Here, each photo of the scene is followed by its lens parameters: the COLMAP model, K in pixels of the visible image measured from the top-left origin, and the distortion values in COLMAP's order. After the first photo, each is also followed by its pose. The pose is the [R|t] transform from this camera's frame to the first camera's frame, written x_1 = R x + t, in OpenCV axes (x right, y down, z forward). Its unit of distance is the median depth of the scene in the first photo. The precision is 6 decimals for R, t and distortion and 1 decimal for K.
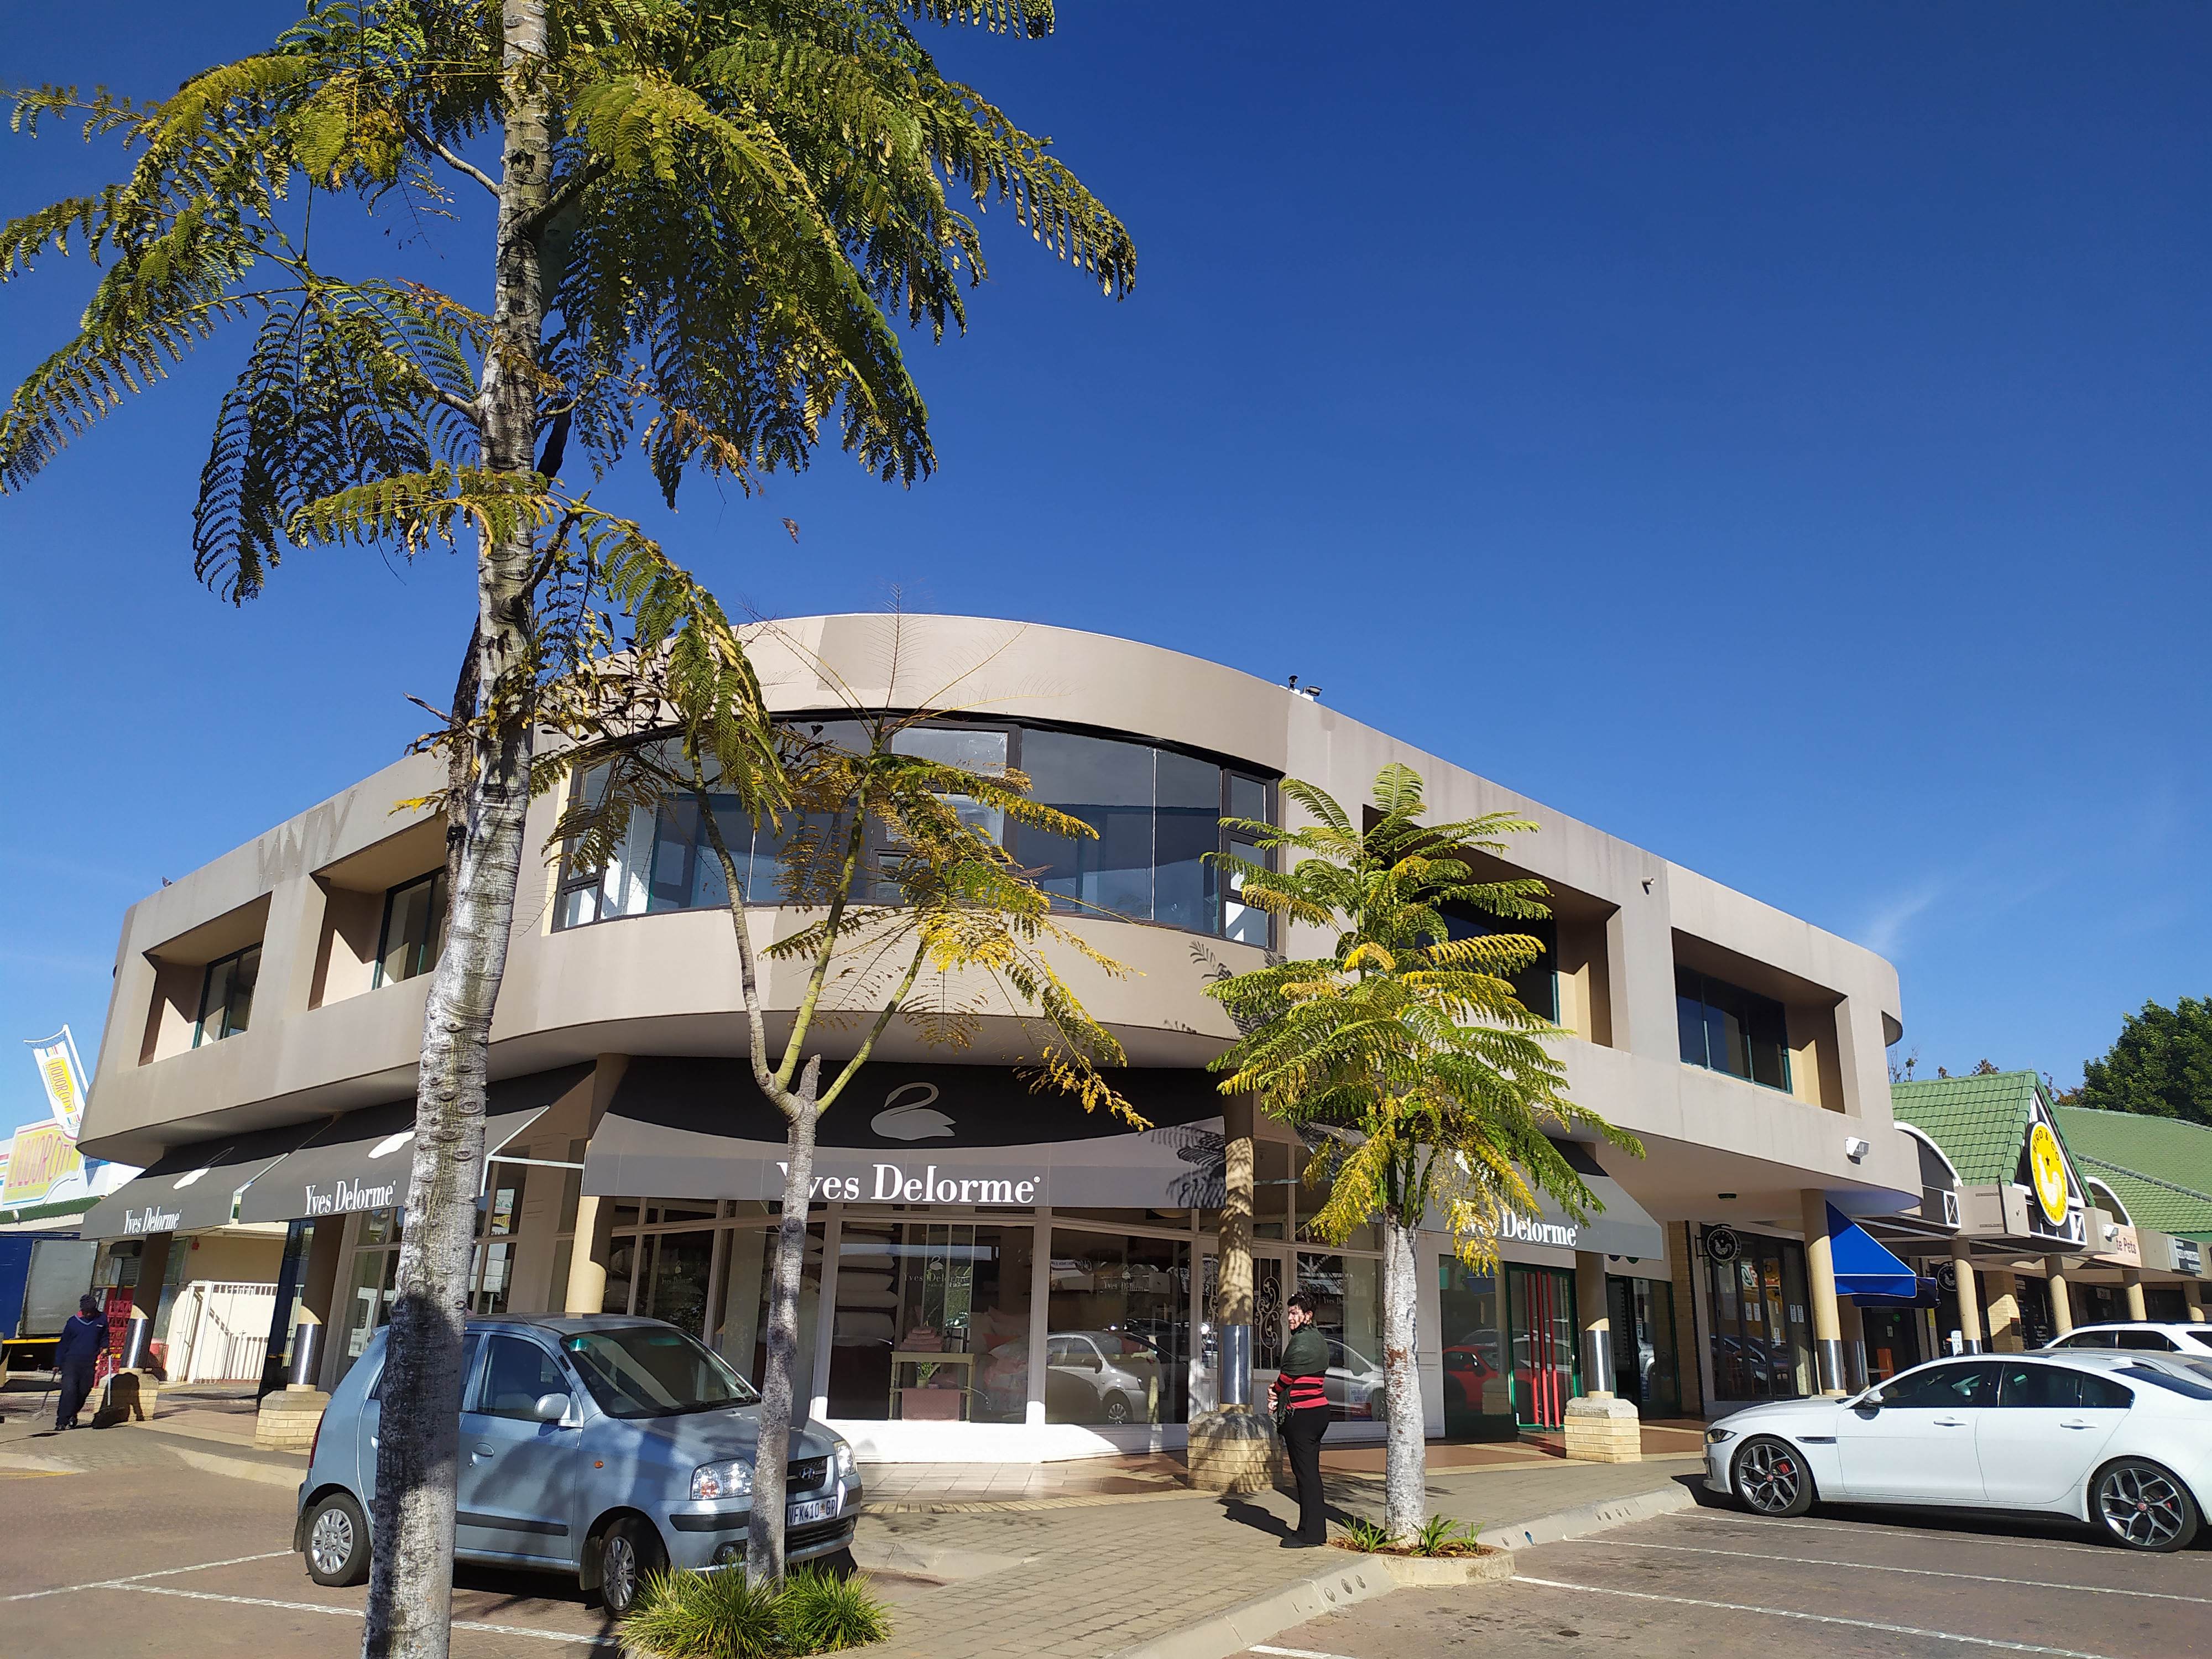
lens RADIAL K [[1638.8, 0, 1118.8], [0, 1638.8, 825.8], [0, 0, 1]] dist [0.054018, -0.072077]
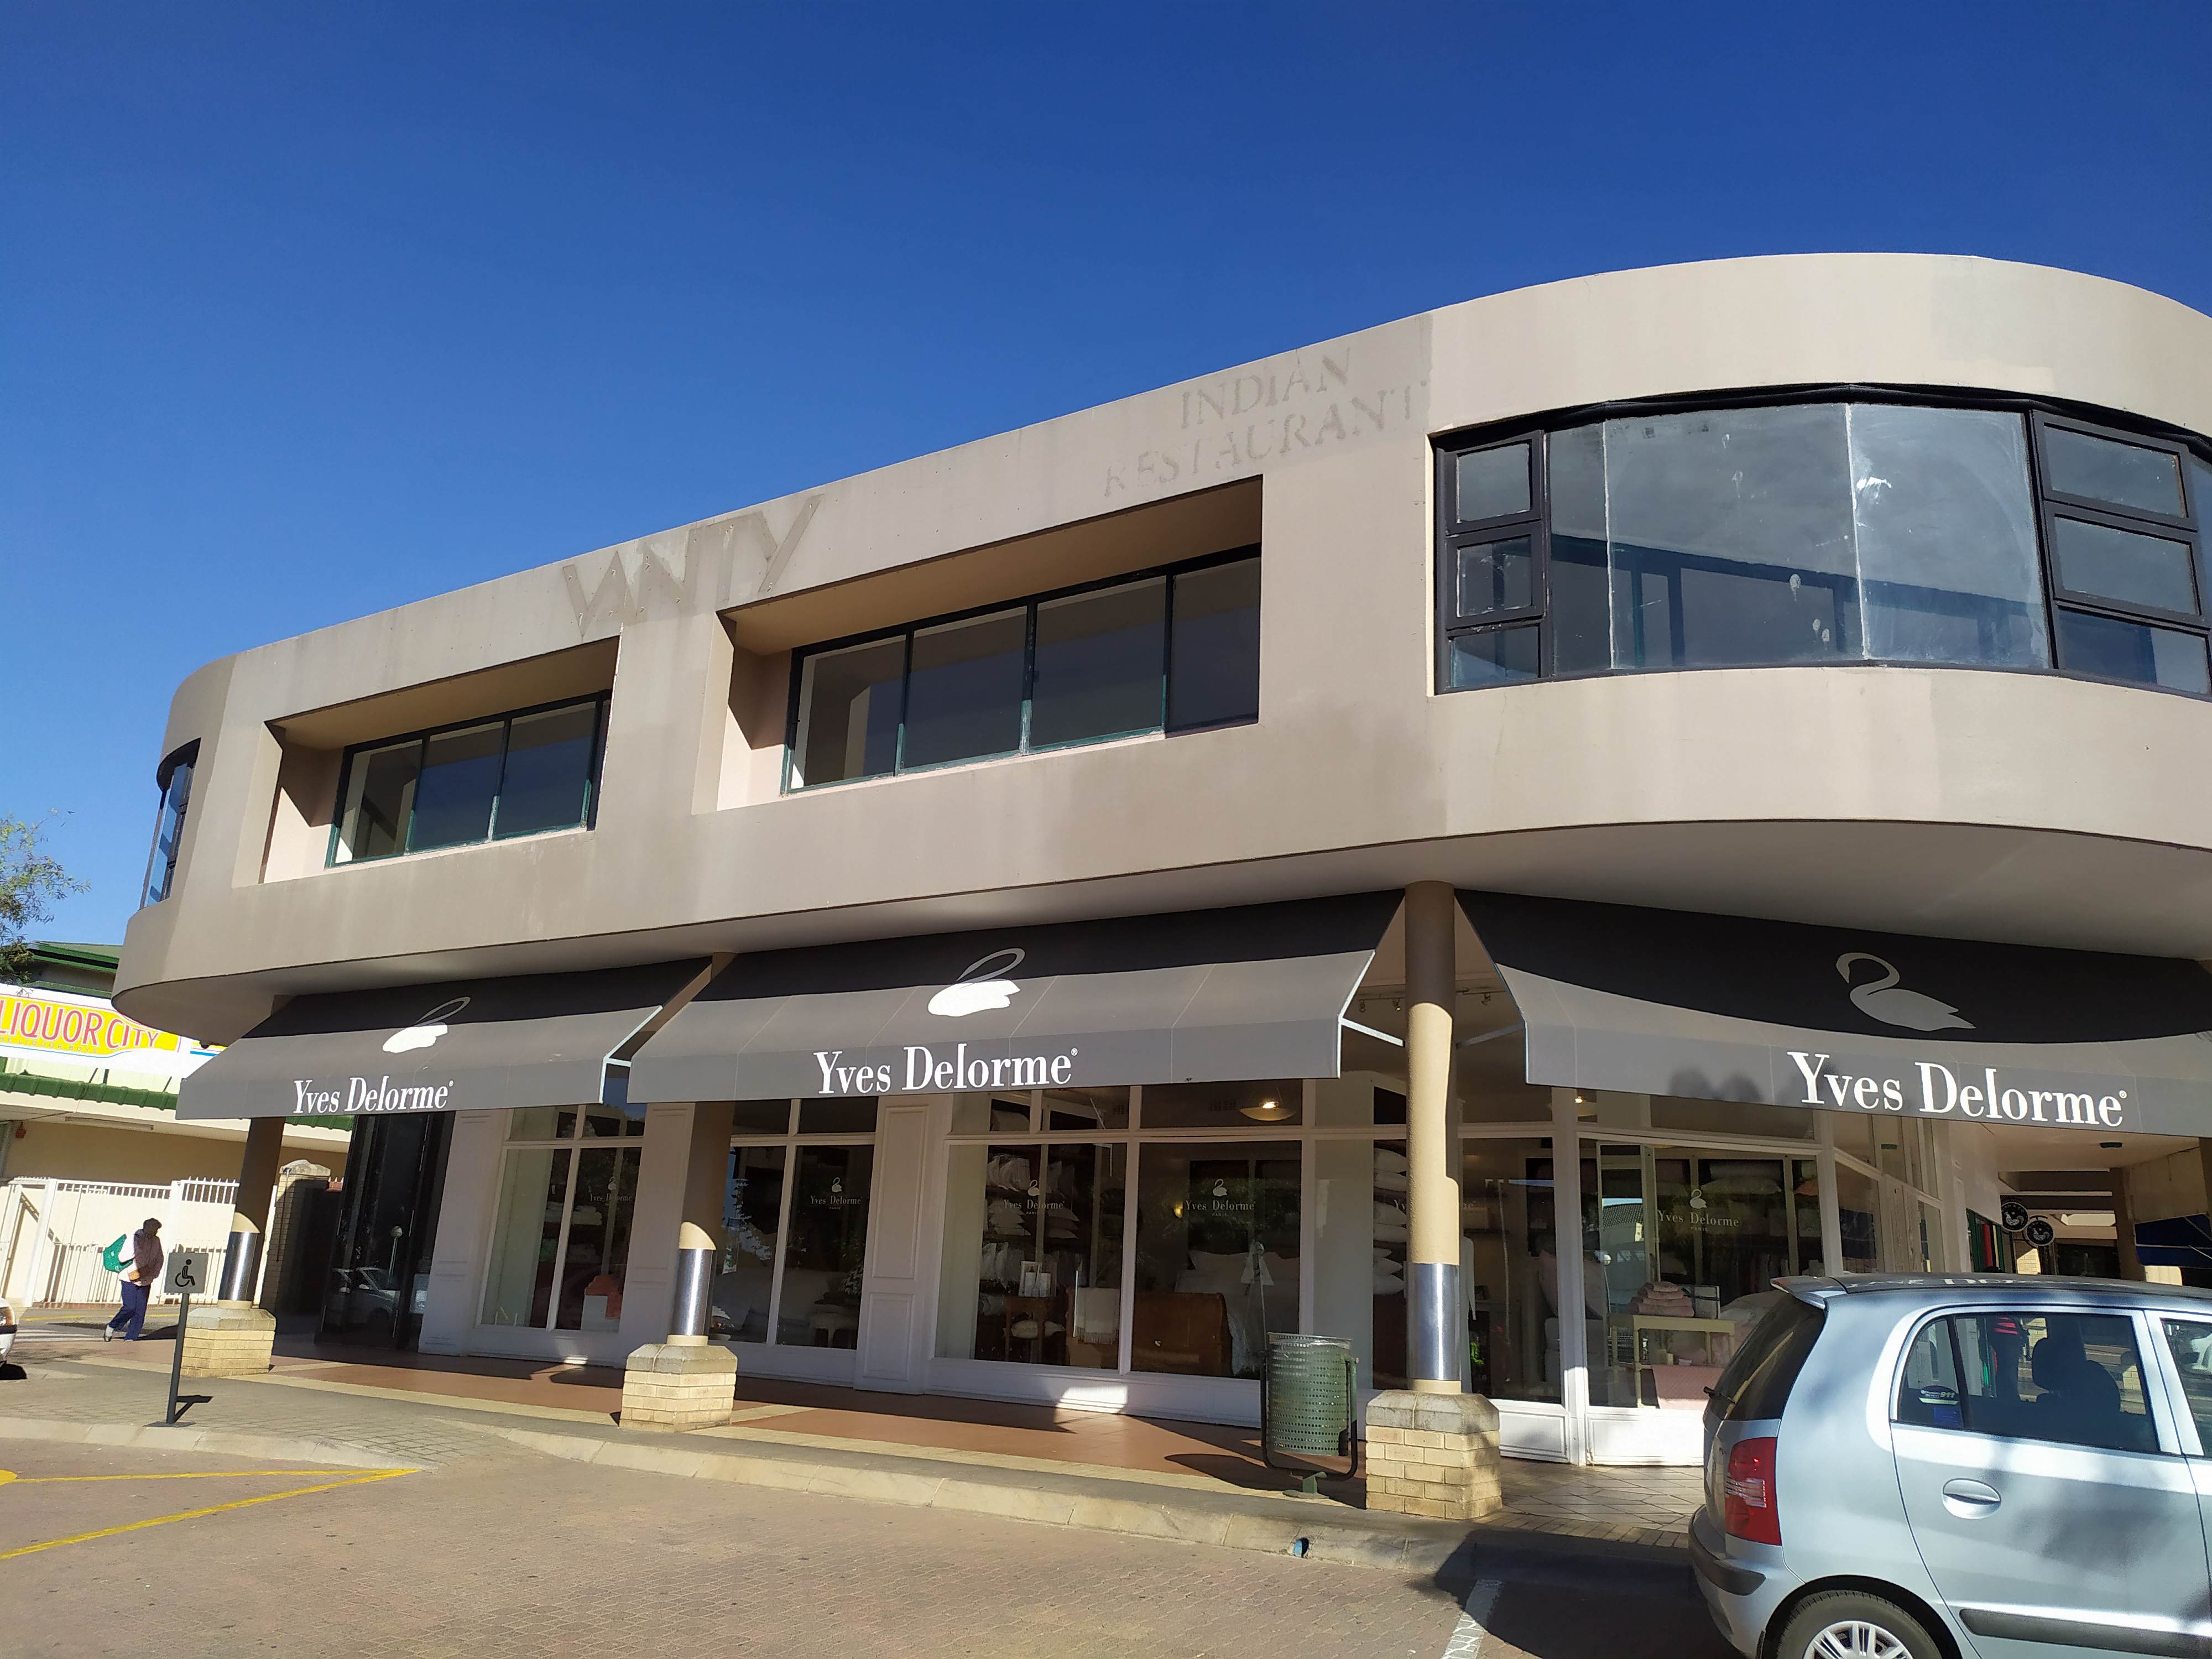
lens RADIAL K [[1638.8, 0, 1118.8], [0, 1638.8, 825.8], [0, 0, 1]] dist [0.054018, -0.072077]
pose [[0.977147, 0.075480, 0.198710, -0.596237], [-0.083894, 0.995885, 0.034261, 0.106469], [-0.195306, -0.050149, 0.979459, 0.371959]]
